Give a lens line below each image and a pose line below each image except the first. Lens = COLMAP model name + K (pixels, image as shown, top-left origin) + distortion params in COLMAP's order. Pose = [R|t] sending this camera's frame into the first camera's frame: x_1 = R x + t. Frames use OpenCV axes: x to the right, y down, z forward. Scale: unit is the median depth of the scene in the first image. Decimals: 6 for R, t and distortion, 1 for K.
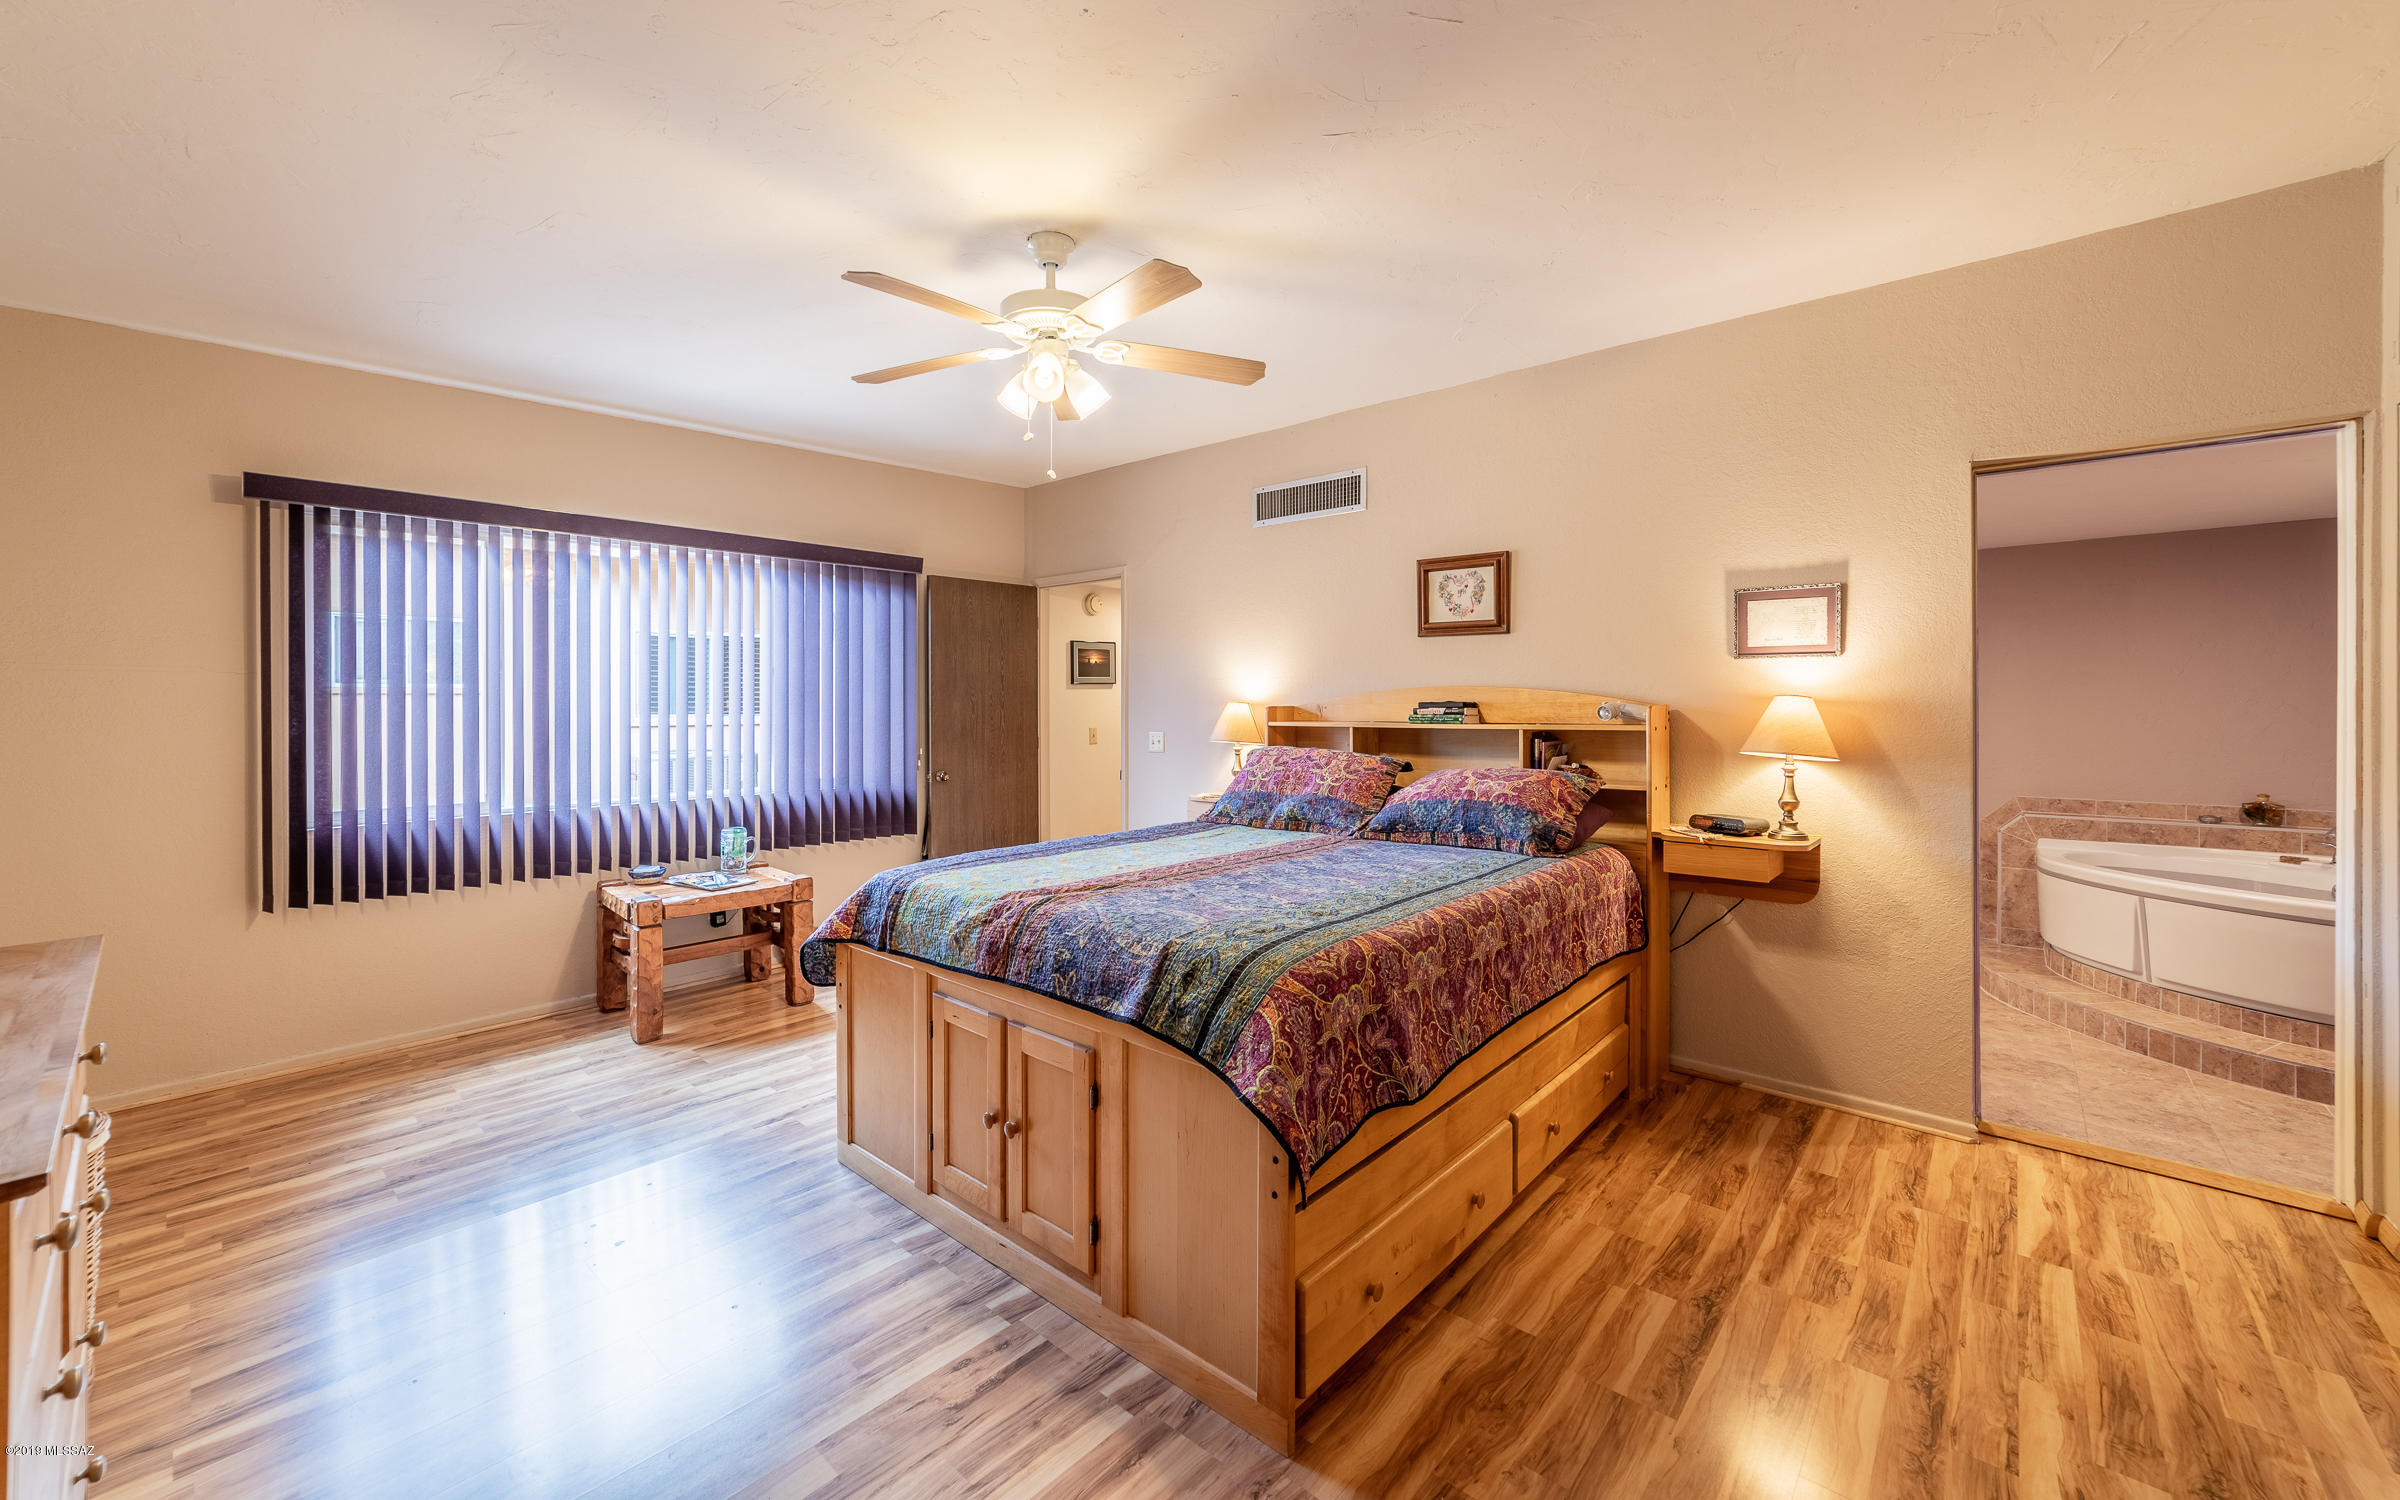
lens RADIAL K [[984.0, 0, 1315.5], [0, 984.0, 702.6], [0, 0, 1]] dist [-0.034894, -0.000050]
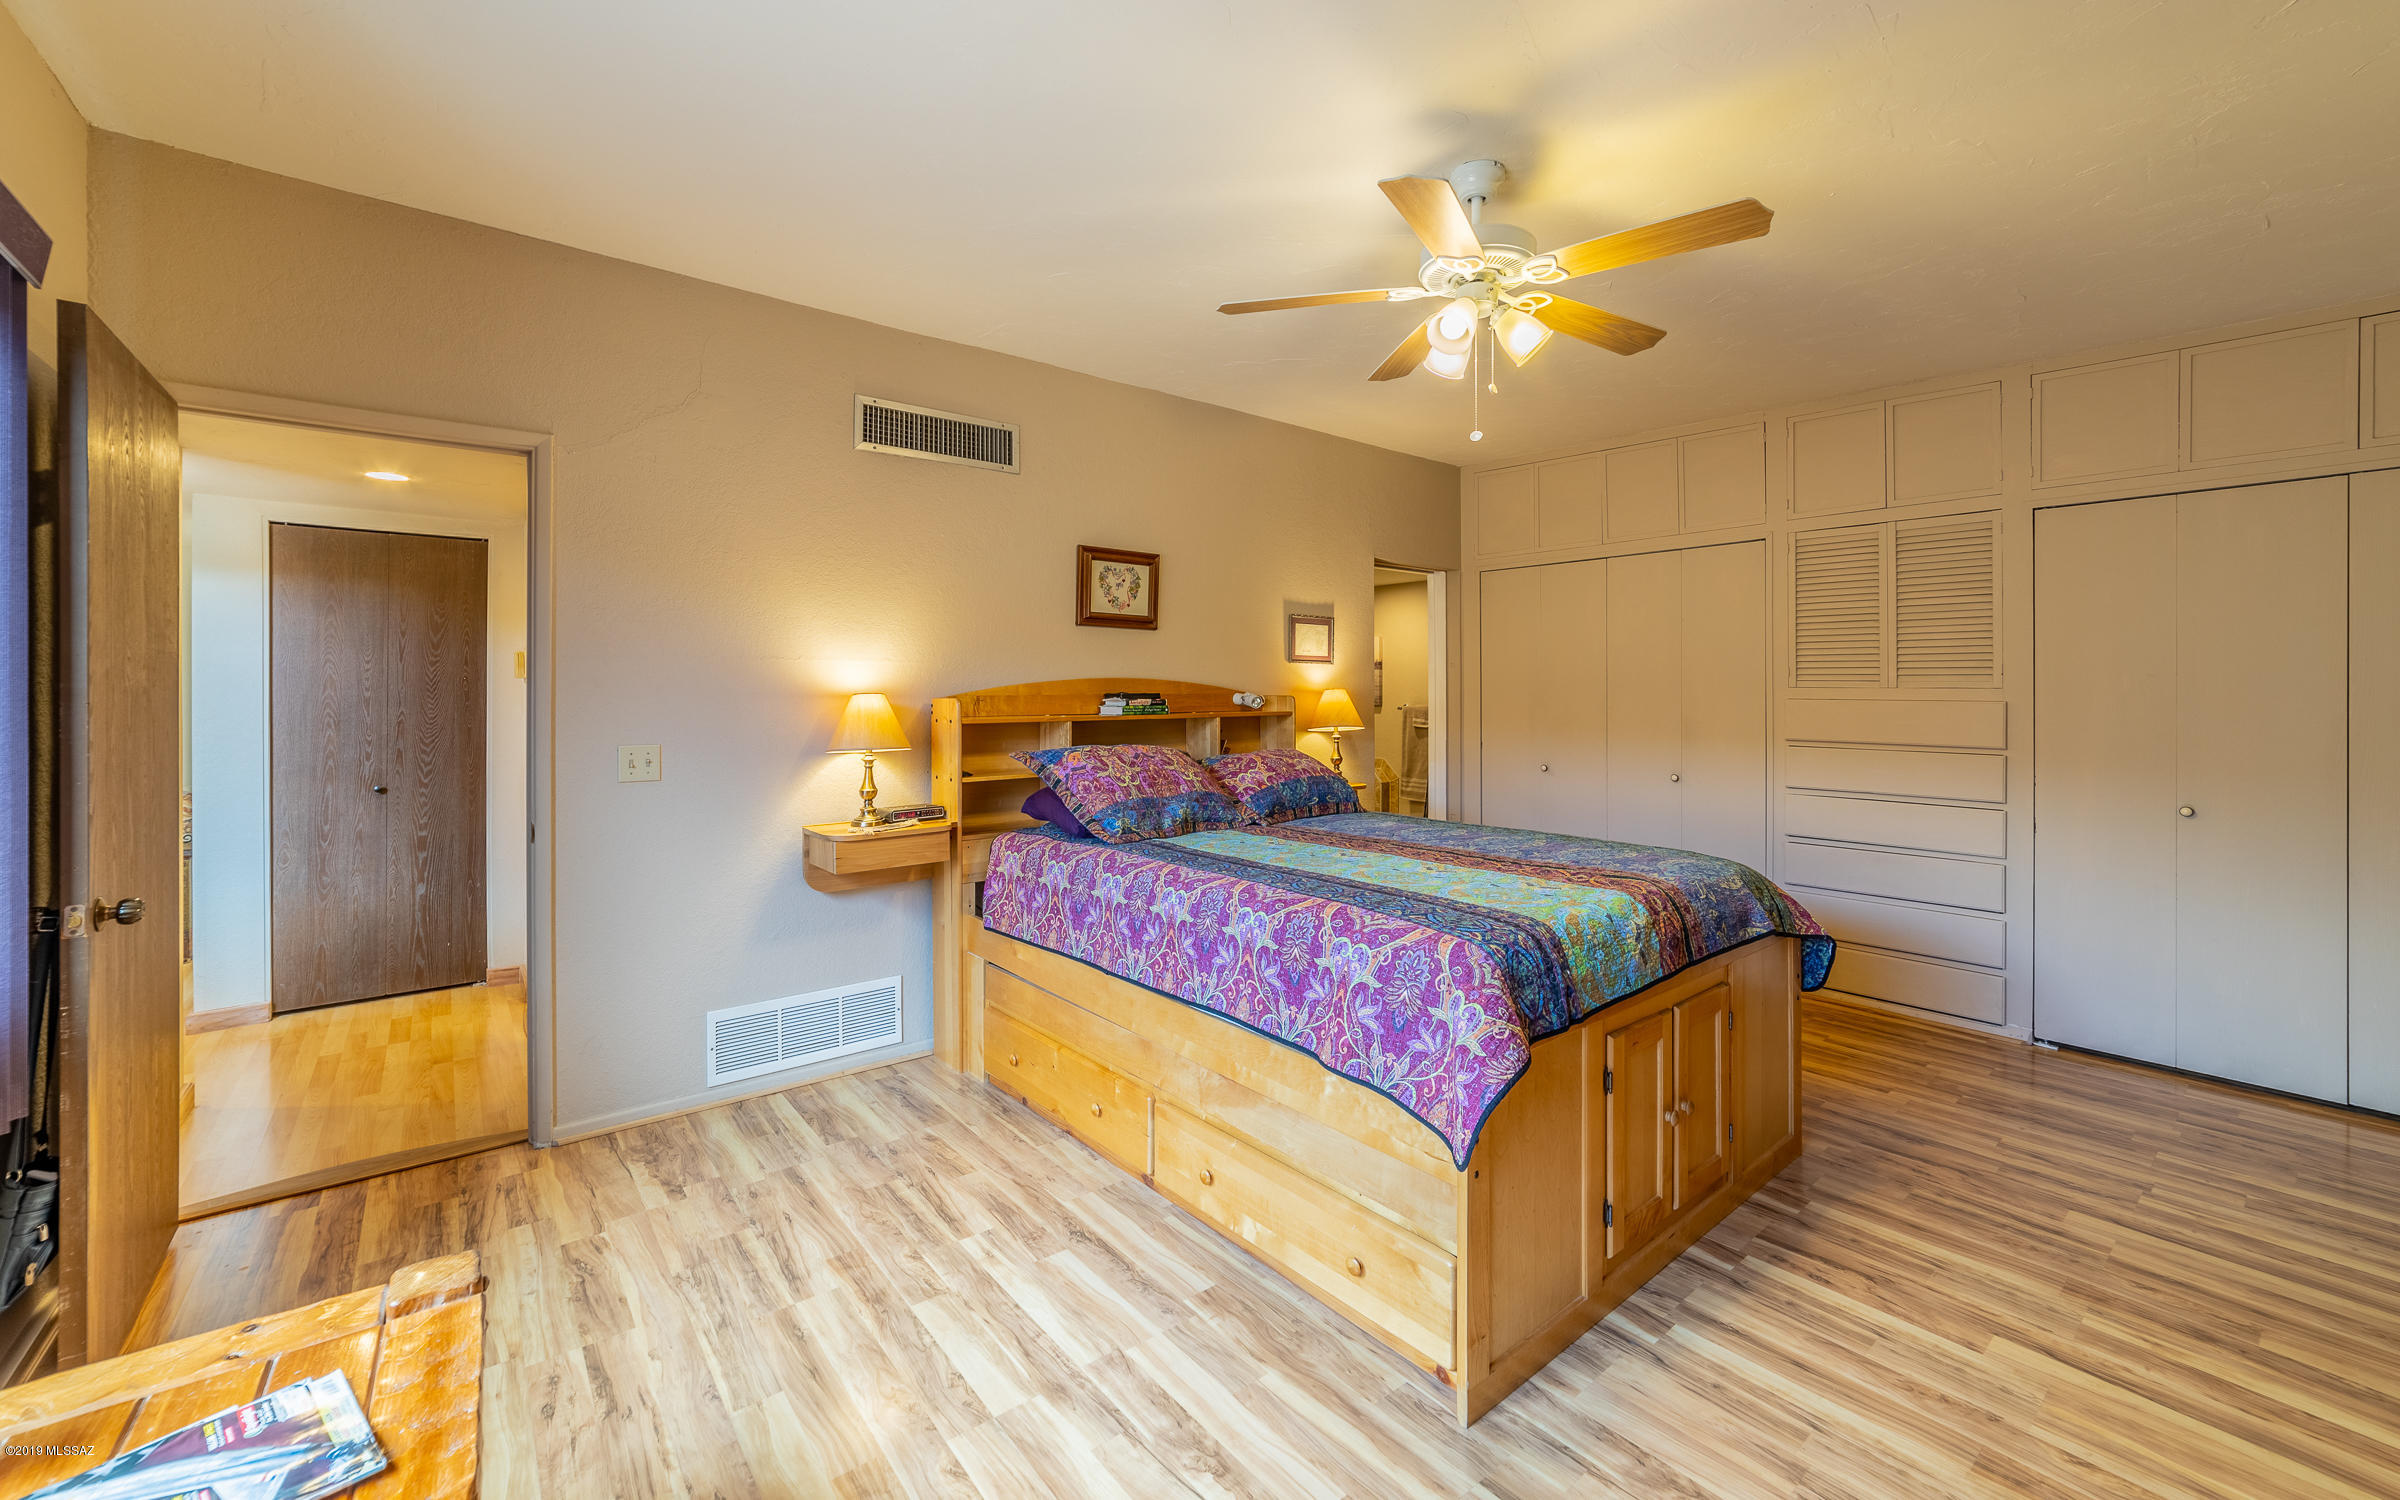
lens RADIAL K [[937.7, 0, 1186.9], [0, 937.7, 684.7], [0, 0, 1]] dist [-0.012570, 0.000245]
pose [[0.210691, 0.014964, 0.977438, -0.865950], [0.007311, 0.999831, -0.016883, 0.007212], [-0.977525, 0.010703, 0.210546, 0.812304]]
